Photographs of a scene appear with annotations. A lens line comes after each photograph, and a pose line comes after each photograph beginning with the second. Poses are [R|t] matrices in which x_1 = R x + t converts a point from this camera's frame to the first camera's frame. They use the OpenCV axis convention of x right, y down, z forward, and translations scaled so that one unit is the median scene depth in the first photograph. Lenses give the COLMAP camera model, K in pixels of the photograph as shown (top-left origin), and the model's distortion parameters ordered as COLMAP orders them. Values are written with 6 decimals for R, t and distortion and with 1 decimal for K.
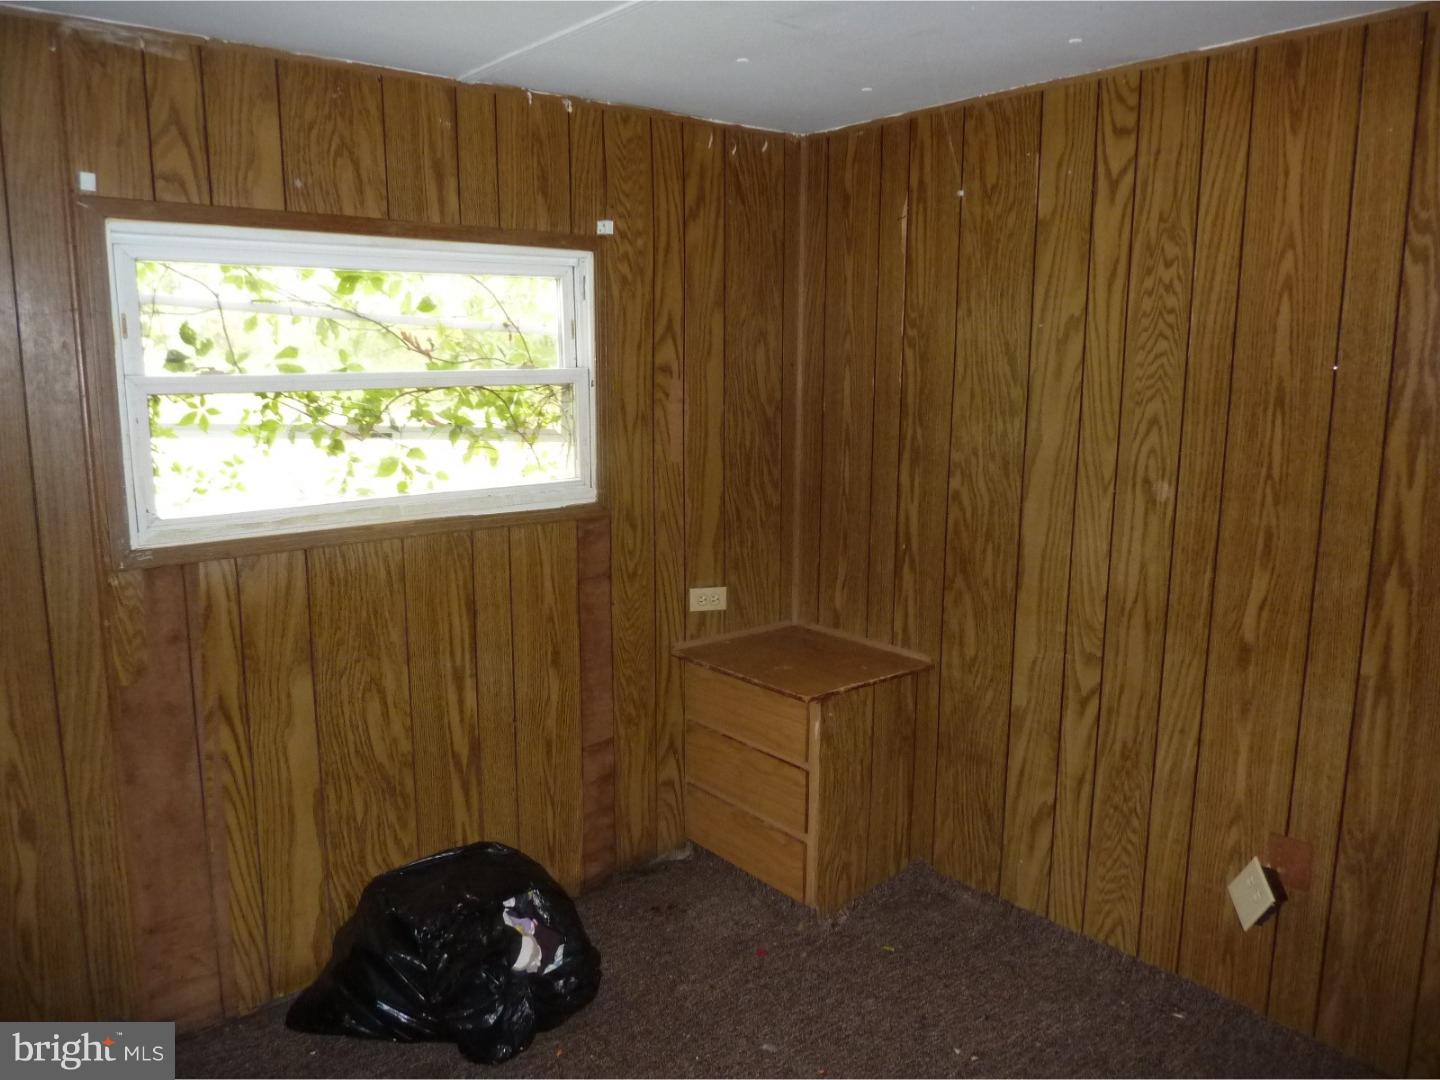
lens RADIAL K [[1066.2, 0, 720.7], [0, 1066.2, 553.6], [0, 0, 1]] dist [-0.002377, -0.021609]
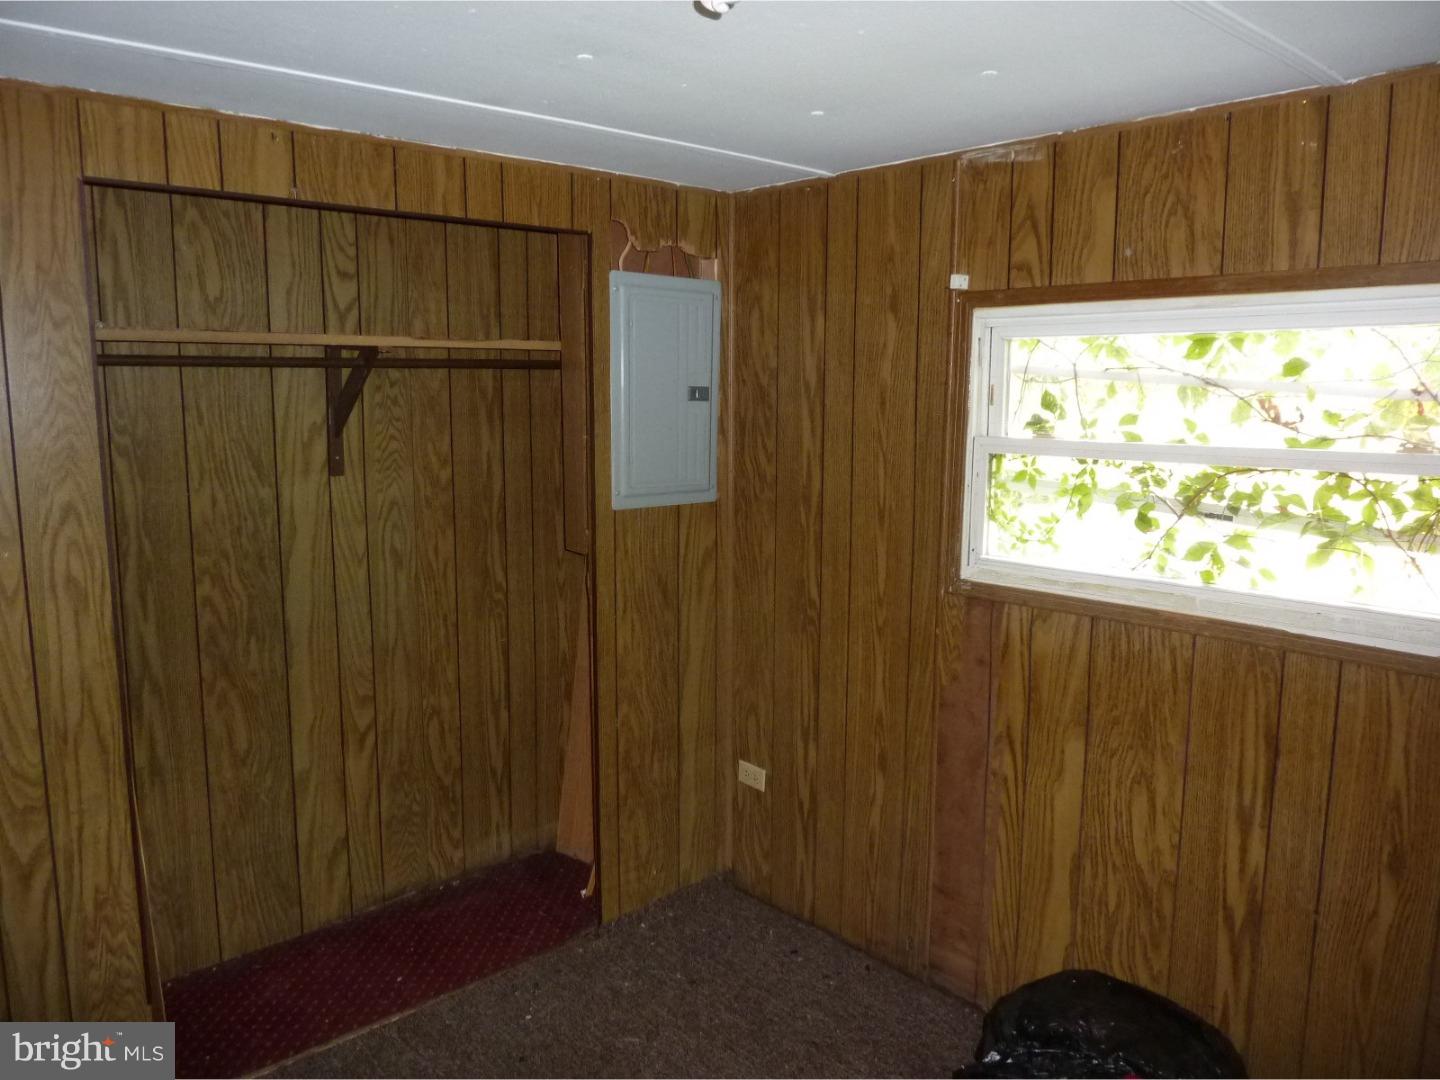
lens RADIAL K [[1077.6, 0, 720.0], [0, 1077.6, 540.0], [0, 0, 1]] dist [-0.006020, -0.004630]
pose [[0.059402, 0.154809, -0.986157, 0.568410], [-0.176436, 0.973976, 0.142269, -0.154940], [0.982518, 0.165542, 0.085170, 0.556983]]
